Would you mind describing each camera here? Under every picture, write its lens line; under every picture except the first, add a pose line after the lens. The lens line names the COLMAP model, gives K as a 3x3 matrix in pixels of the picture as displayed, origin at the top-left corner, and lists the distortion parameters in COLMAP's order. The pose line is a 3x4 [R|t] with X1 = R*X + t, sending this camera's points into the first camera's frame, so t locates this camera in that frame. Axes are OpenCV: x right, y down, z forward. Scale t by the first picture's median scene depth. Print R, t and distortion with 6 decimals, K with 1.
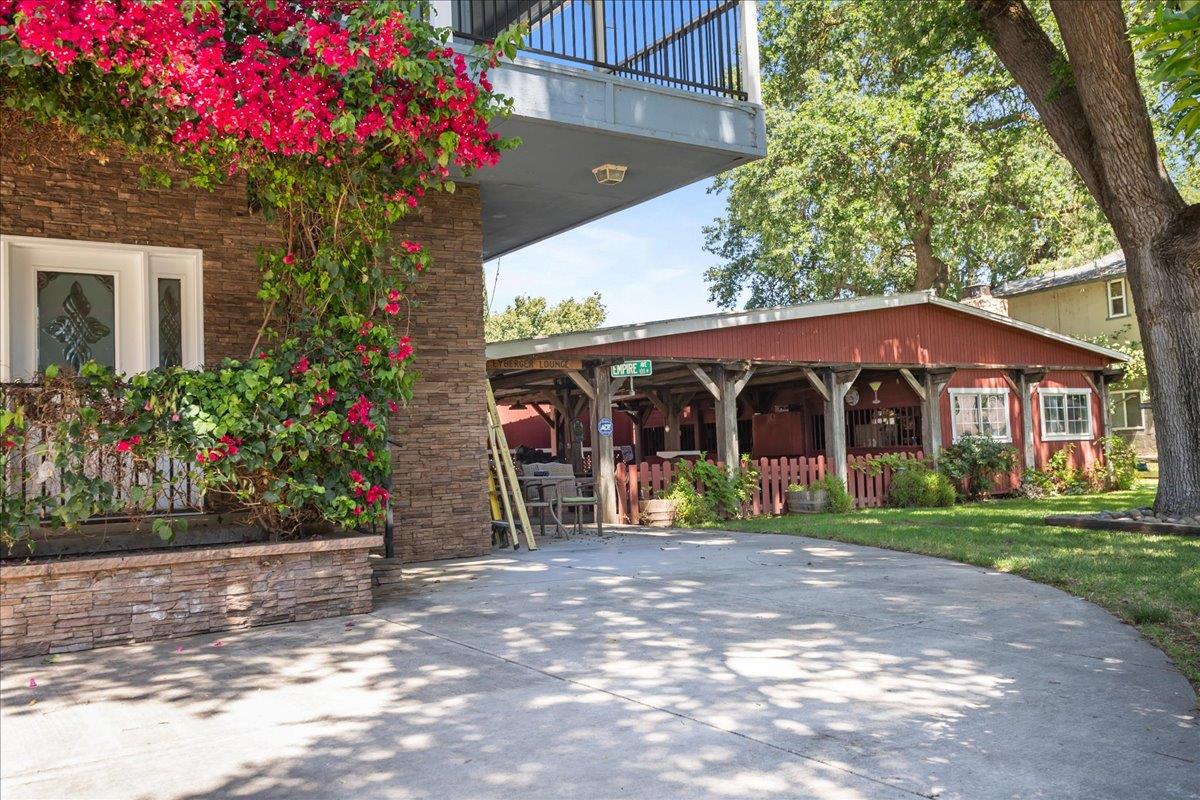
lens RADIAL K [[1034.9, 0, 599.6], [0, 1034.9, 391.1], [0, 0, 1]] dist [0.010724, 0.016941]
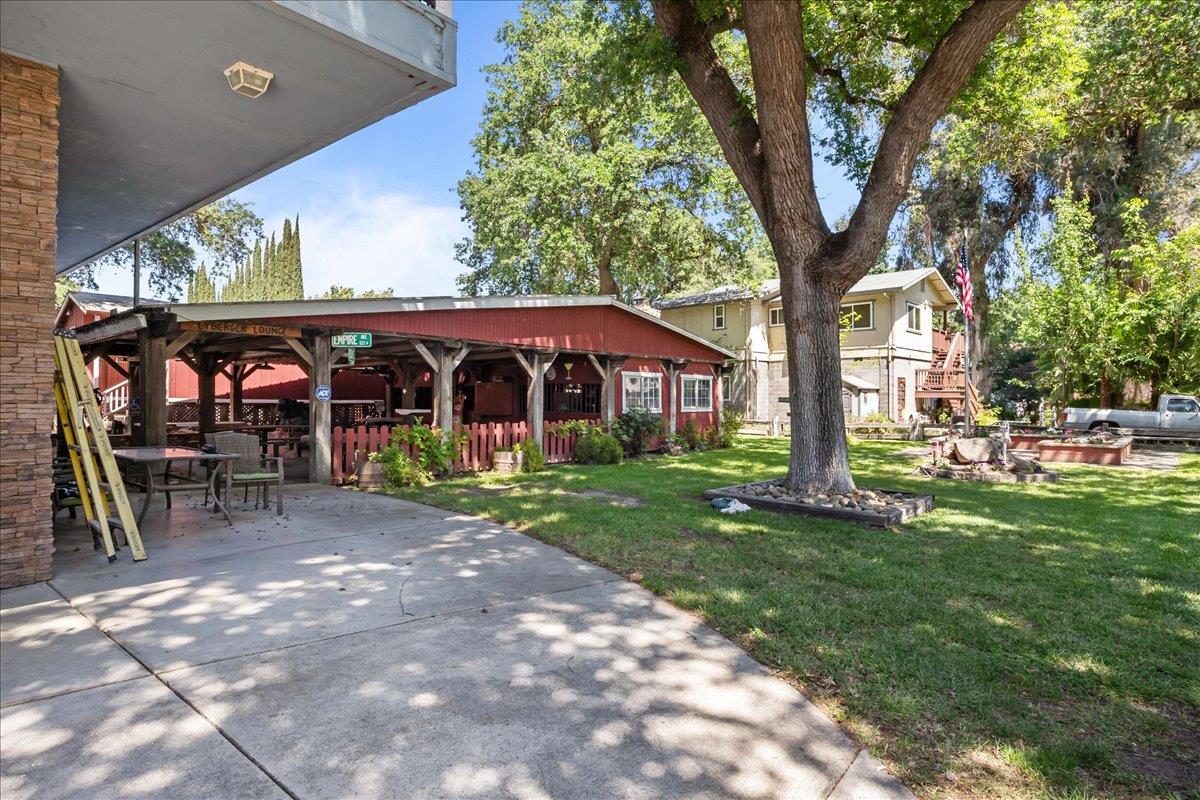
lens RADIAL K [[633.7, 0, 597.5], [0, 633.7, 391.9], [0, 0, 1]] dist [-0.021476, 0.005026]
pose [[0.951613, 0.043478, 0.304209, 0.063535], [-0.058618, 0.997446, 0.040810, -0.007859], [-0.301657, -0.056668, 0.951731, 0.242999]]
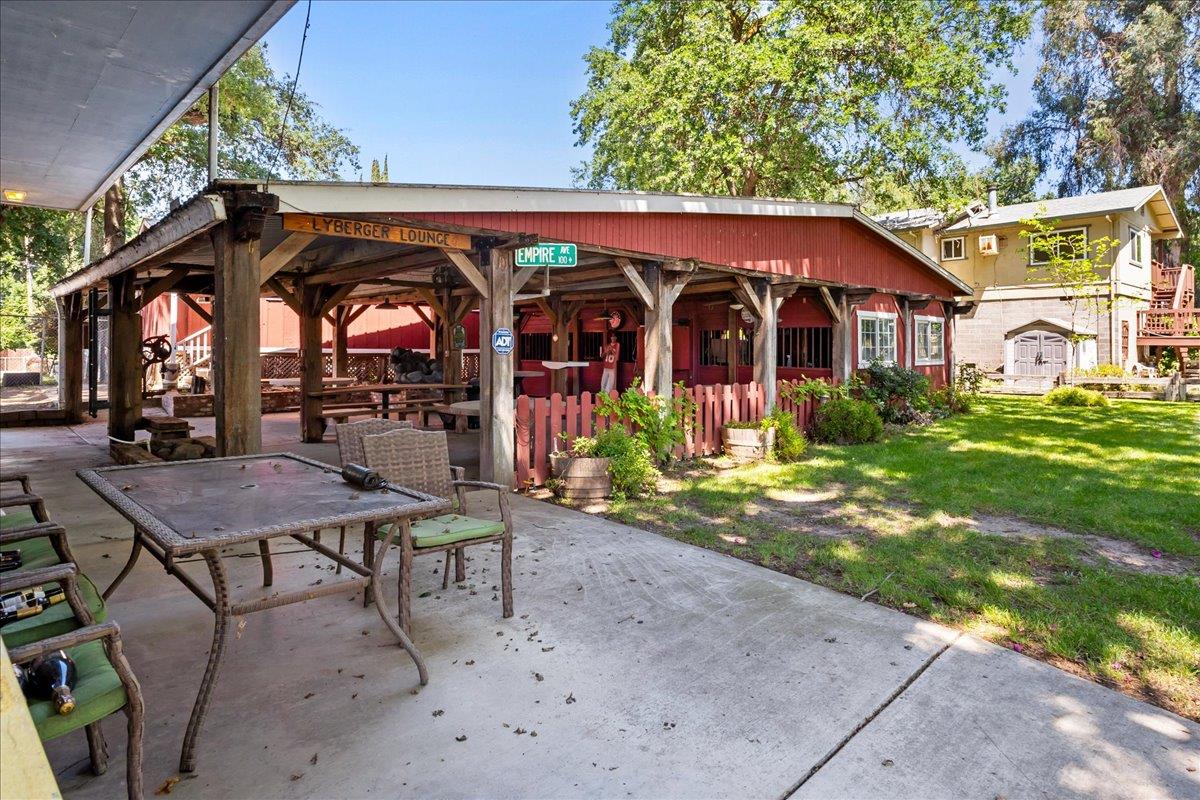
lens RADIAL K [[633.7, 0, 620.6], [0, 633.7, 337.0], [0, 0, 1]] dist [-0.021476, 0.005026]
pose [[0.971993, 0.042387, 0.231156, -0.012468], [-0.053343, 0.997720, 0.041353, 0.009699], [-0.228876, -0.052526, 0.972038, 0.488929]]
